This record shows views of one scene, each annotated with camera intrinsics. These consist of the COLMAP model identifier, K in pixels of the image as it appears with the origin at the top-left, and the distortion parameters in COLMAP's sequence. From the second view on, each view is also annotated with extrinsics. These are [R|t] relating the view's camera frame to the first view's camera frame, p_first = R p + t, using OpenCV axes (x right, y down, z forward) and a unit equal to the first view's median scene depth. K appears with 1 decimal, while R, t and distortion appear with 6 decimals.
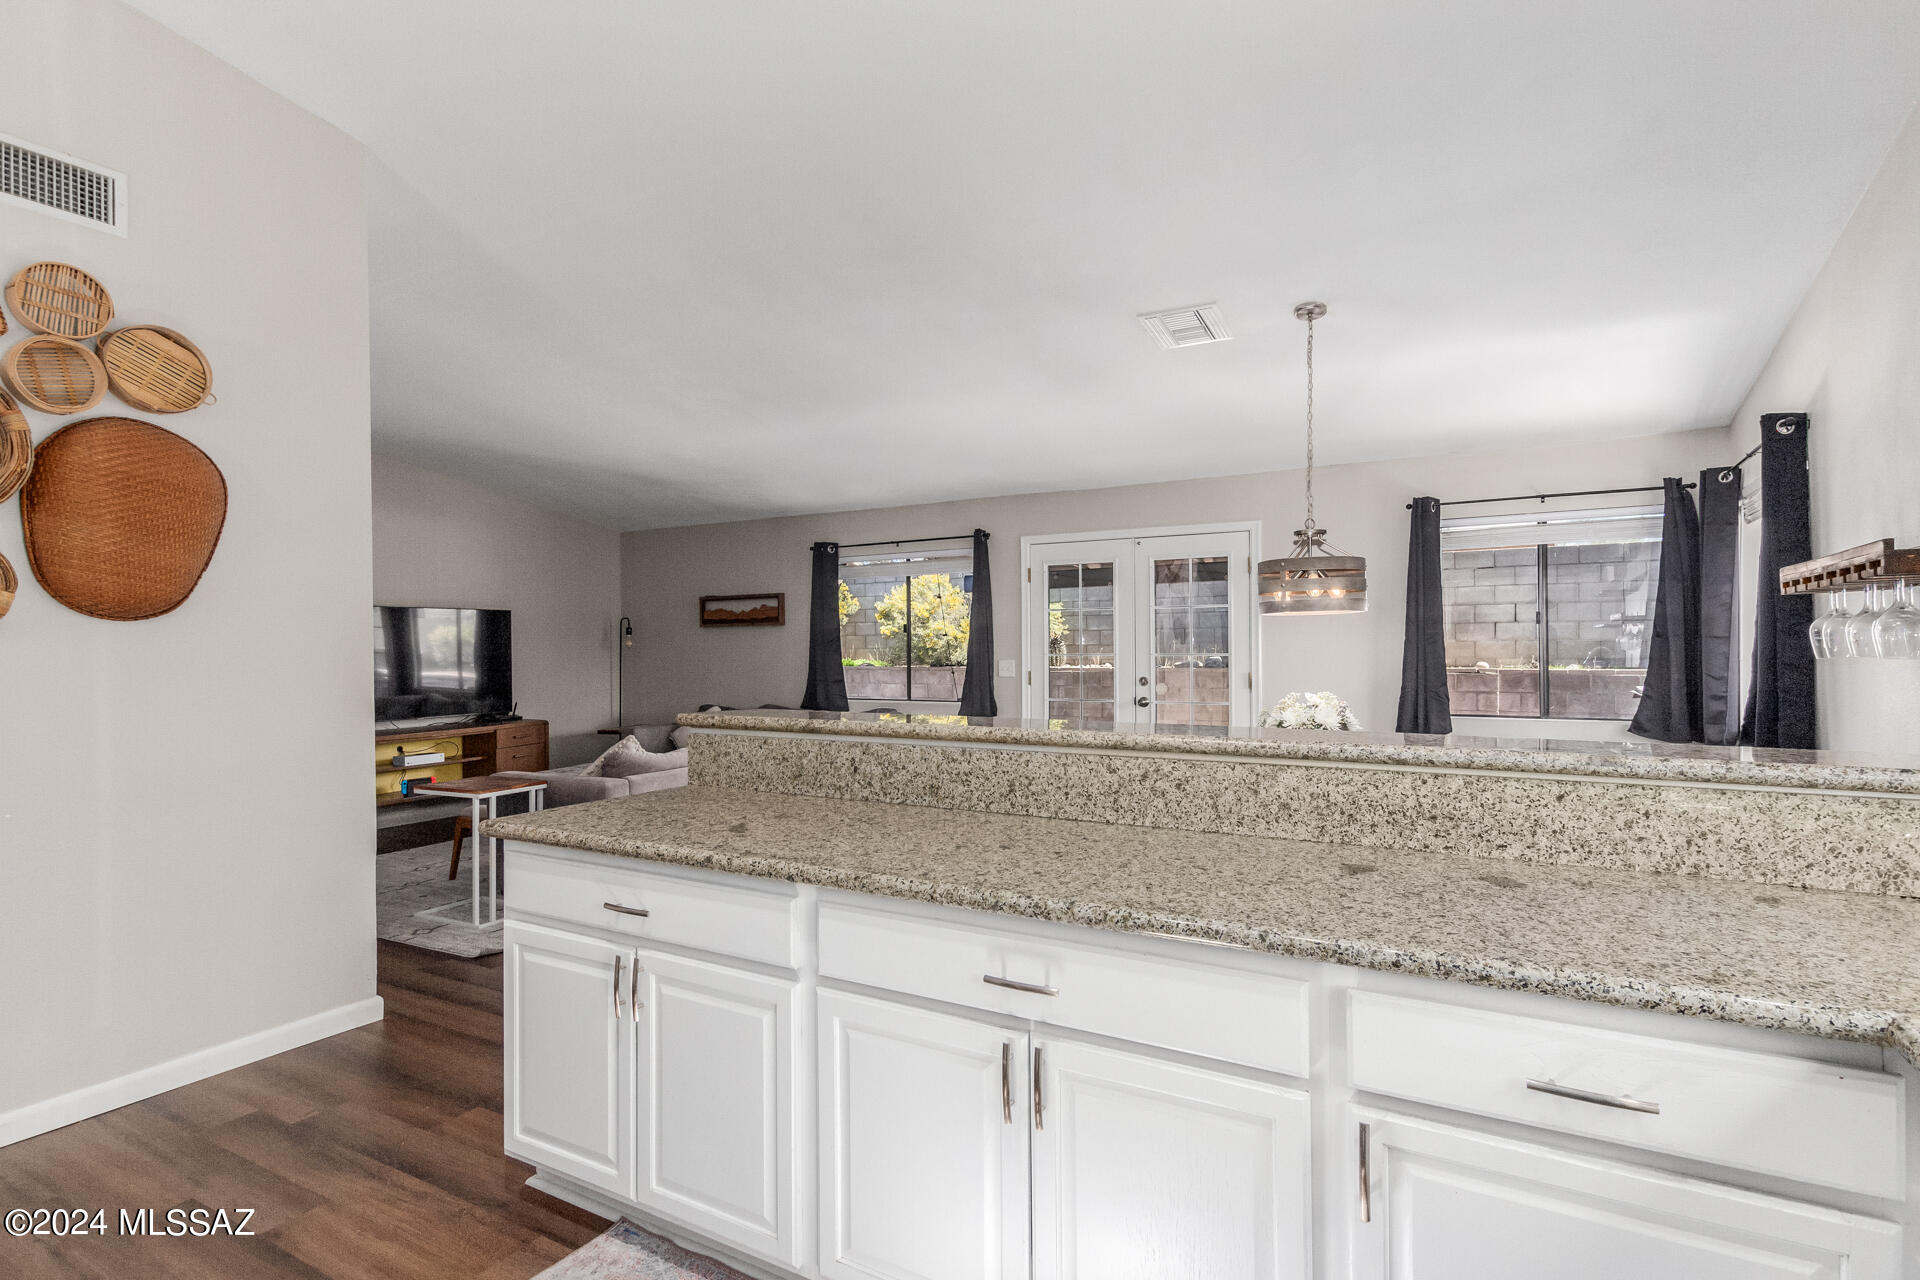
lens RADIAL K [[911.8, 0, 965.7], [0, 911.8, 639.3], [0, 0, 1]] dist [0.006955, -0.001147]
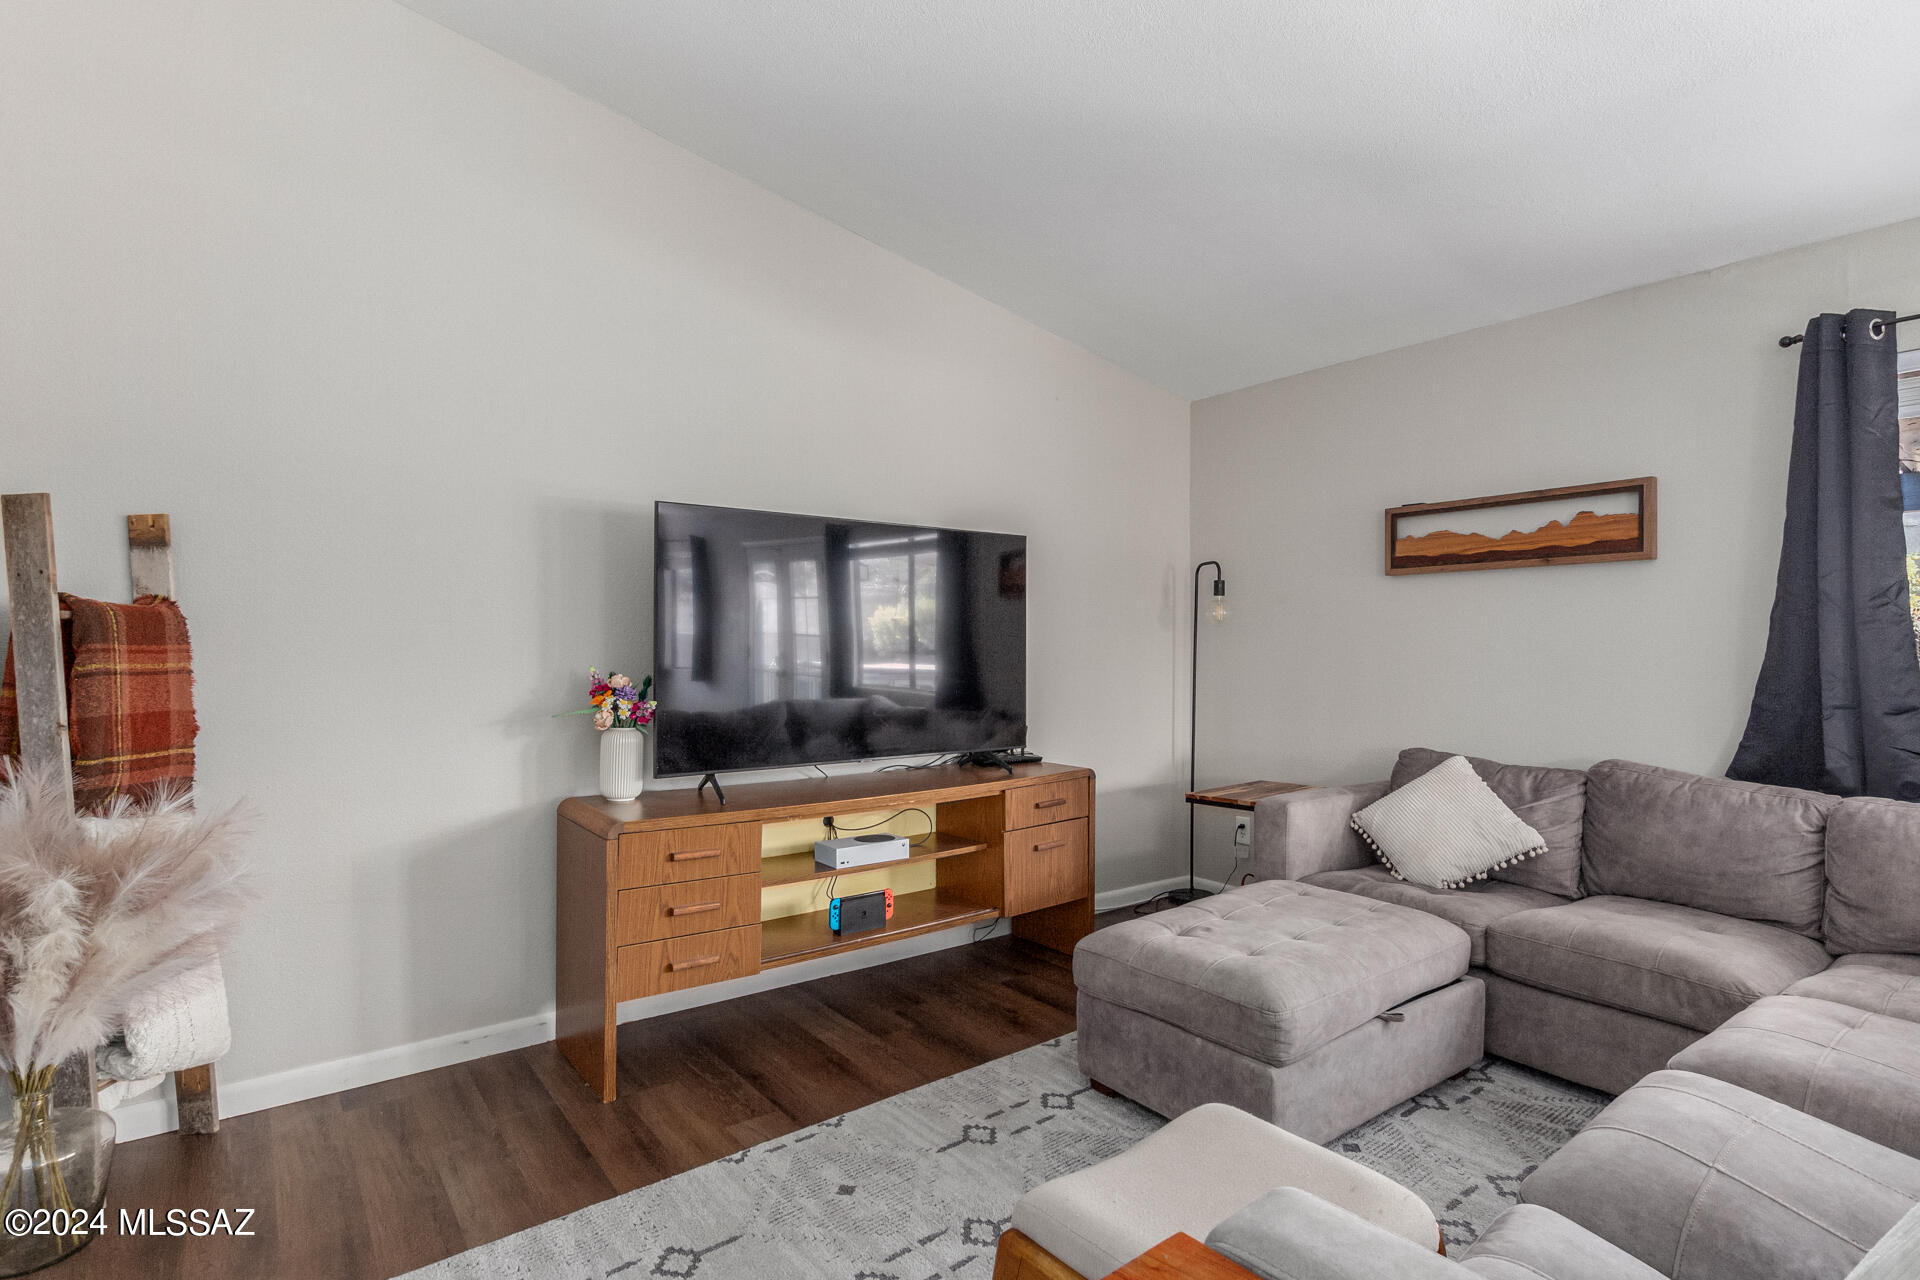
lens RADIAL K [[911.8, 0, 960.2], [0, 911.8, 648.0], [0, 0, 1]] dist [0.006955, -0.001147]
pose [[0.910116, 0.007184, -0.414291, -0.307697], [-0.001337, 0.999895, 0.014402, 0.017768], [0.414351, -0.012553, 0.910031, 0.510989]]
